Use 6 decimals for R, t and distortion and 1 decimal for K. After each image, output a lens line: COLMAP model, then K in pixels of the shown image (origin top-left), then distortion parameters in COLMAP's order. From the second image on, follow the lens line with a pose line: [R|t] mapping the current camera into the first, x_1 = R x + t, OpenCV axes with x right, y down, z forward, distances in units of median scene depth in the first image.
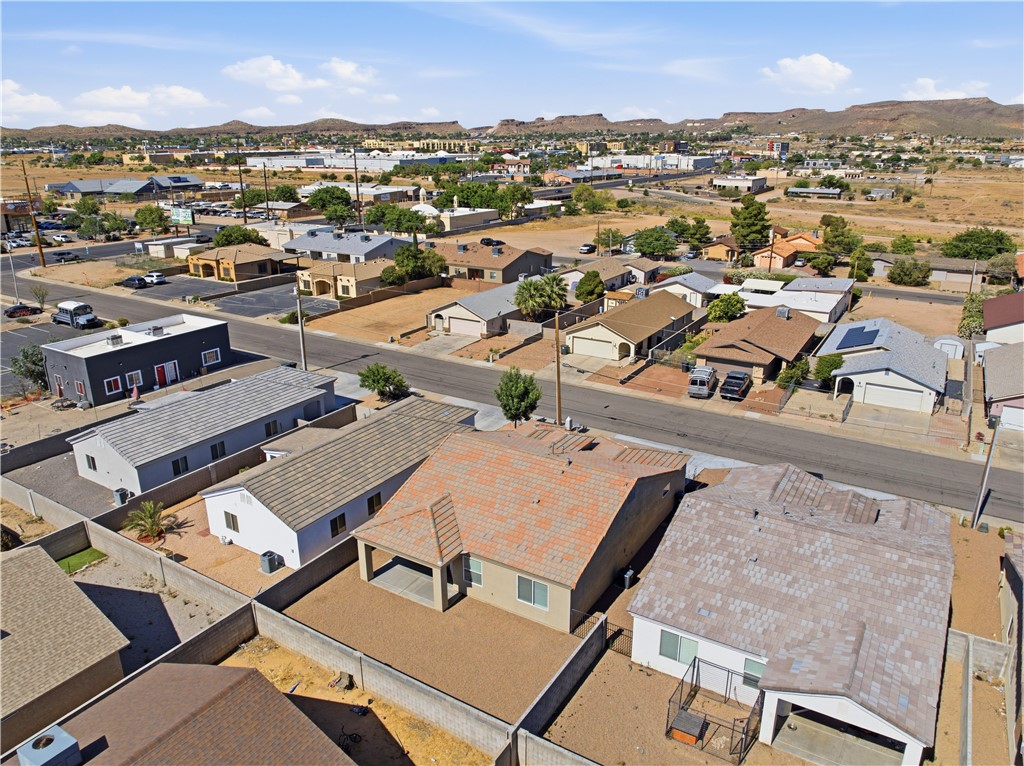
lens RADIAL K [[715.9, 0, 512.0], [0, 715.9, 383.0], [0, 0, 1]] dist [0.000004, -0.000133]
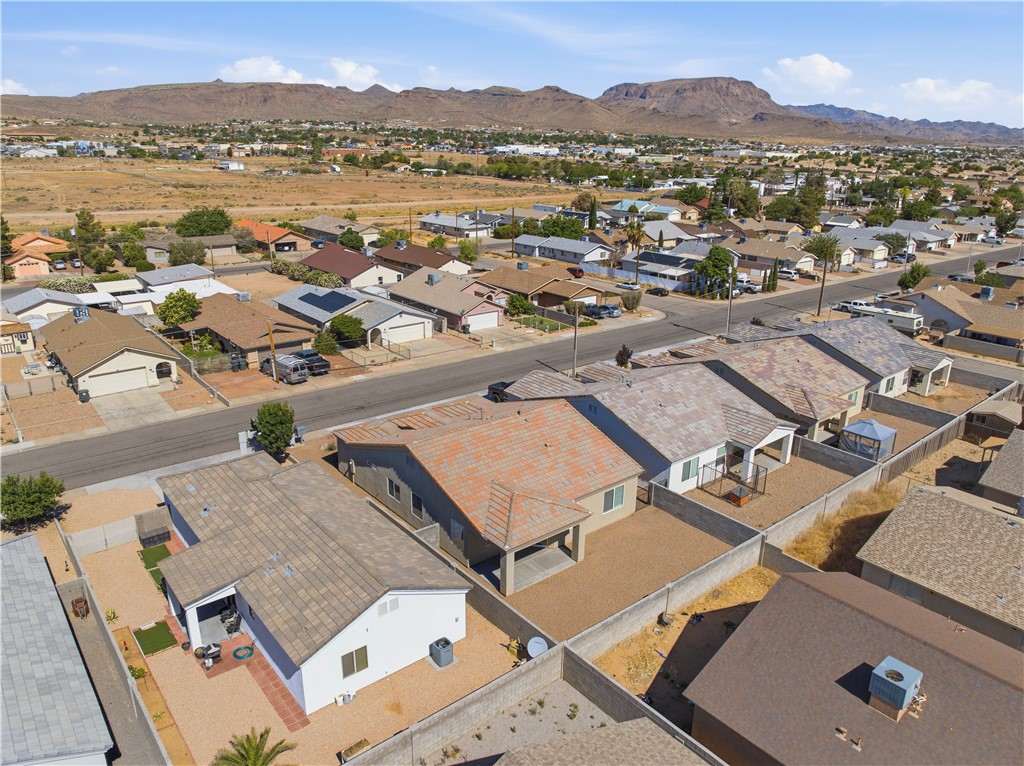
lens RADIAL K [[729.2, 0, 511.6], [0, 729.2, 397.9], [0, 0, 1]] dist [0.001208, 0.000586]
pose [[0.329690, -0.313606, 0.890481, -0.603763], [0.293770, 0.930468, 0.218924, -0.104459], [-0.897220, 0.189420, 0.398894, 0.357520]]
